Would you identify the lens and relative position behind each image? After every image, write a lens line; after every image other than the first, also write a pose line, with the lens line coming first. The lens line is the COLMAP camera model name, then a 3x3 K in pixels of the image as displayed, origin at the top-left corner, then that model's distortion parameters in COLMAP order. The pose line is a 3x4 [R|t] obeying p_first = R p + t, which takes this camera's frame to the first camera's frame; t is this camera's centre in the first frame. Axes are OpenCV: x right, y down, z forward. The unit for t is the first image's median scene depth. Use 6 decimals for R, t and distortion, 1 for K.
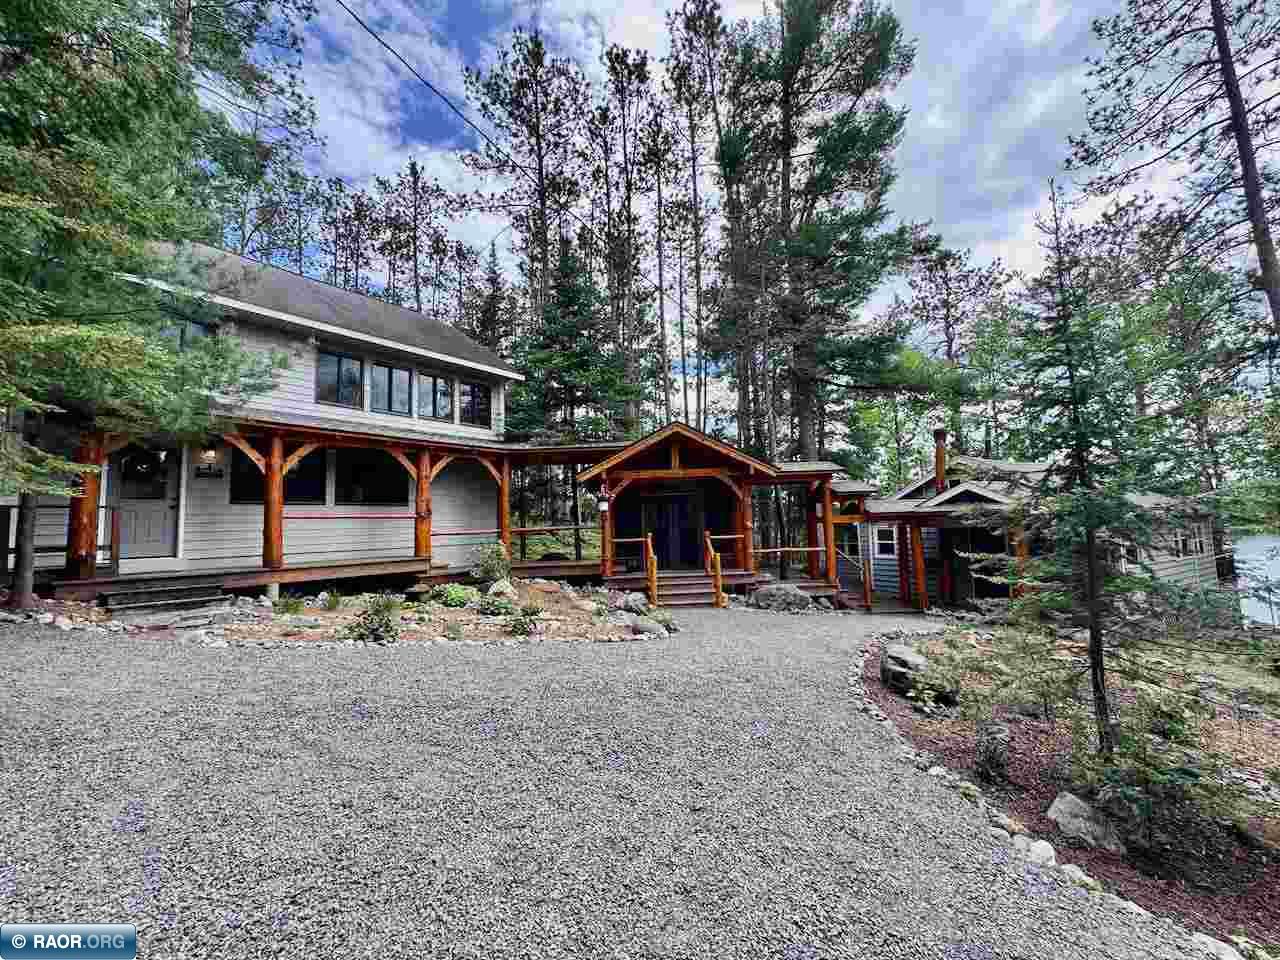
lens RADIAL K [[506.2, 0, 640.8], [0, 506.2, 485.1], [0, 0, 1]] dist [-0.003601, 0.000721]
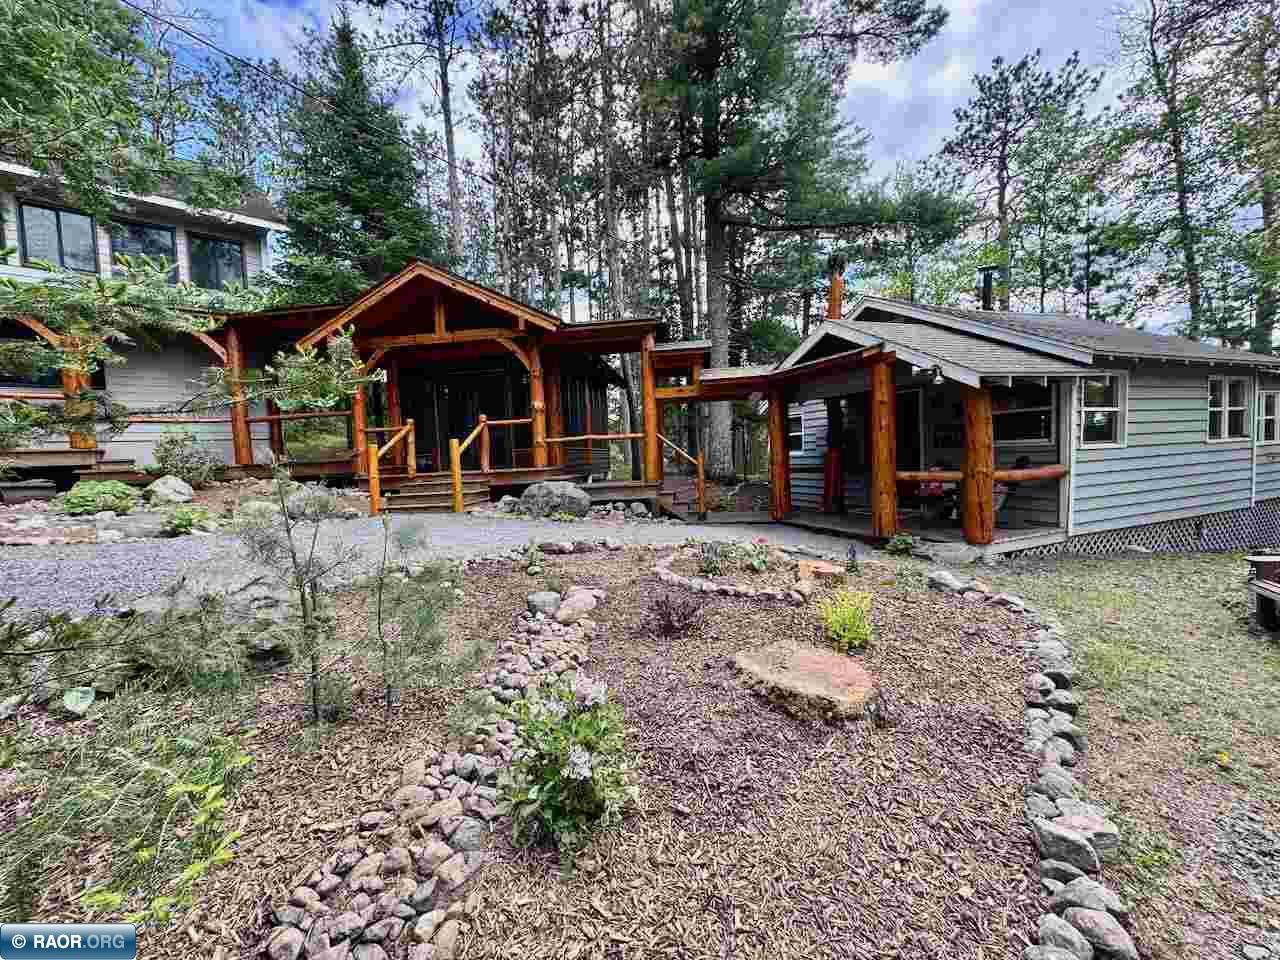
lens RADIAL K [[506.2, 0, 637.7], [0, 506.2, 484.4], [0, 0, 1]] dist [-0.003601, 0.000721]
pose [[0.989299, -0.006506, -0.145755, 0.488819], [0.027788, 0.989120, 0.144460, 0.096170], [0.143230, -0.146965, 0.978717, 0.302499]]
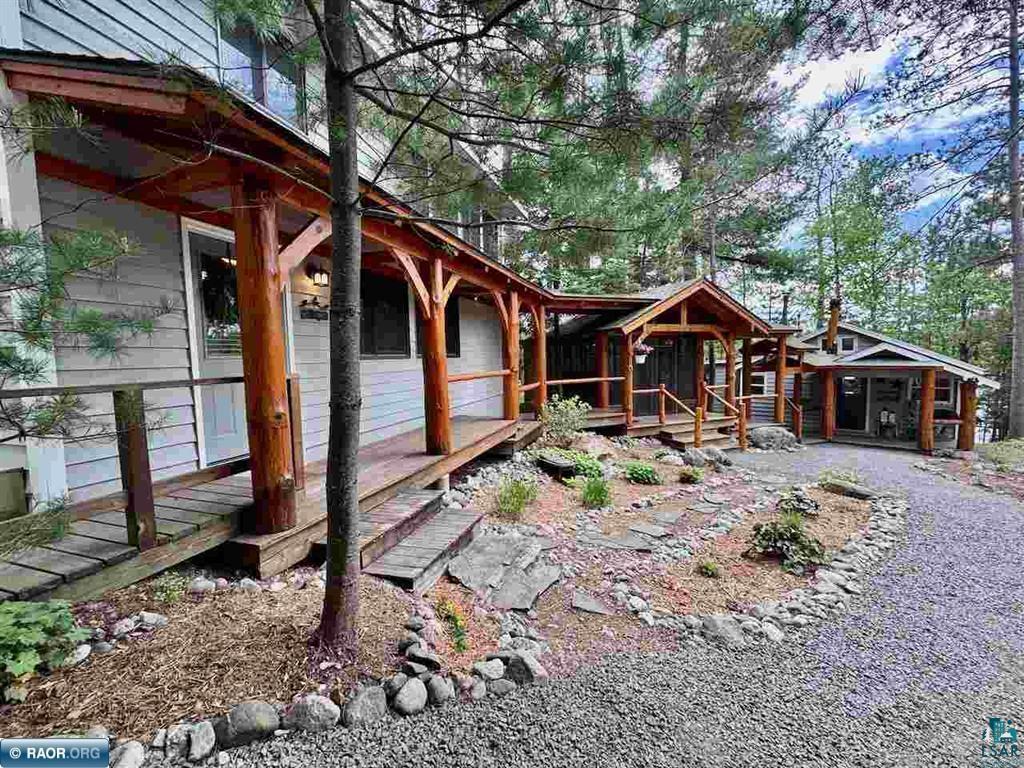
lens RADIAL K [[405.0, 0, 514.0], [0, 405.0, 384.1], [0, 0, 1]] dist [-0.003601, 0.000721]
pose [[0.946153, -0.011260, 0.323523, -0.577268], [-0.029077, 0.992399, 0.119576, 0.001390], [-0.322410, -0.122544, 0.938634, 0.322713]]
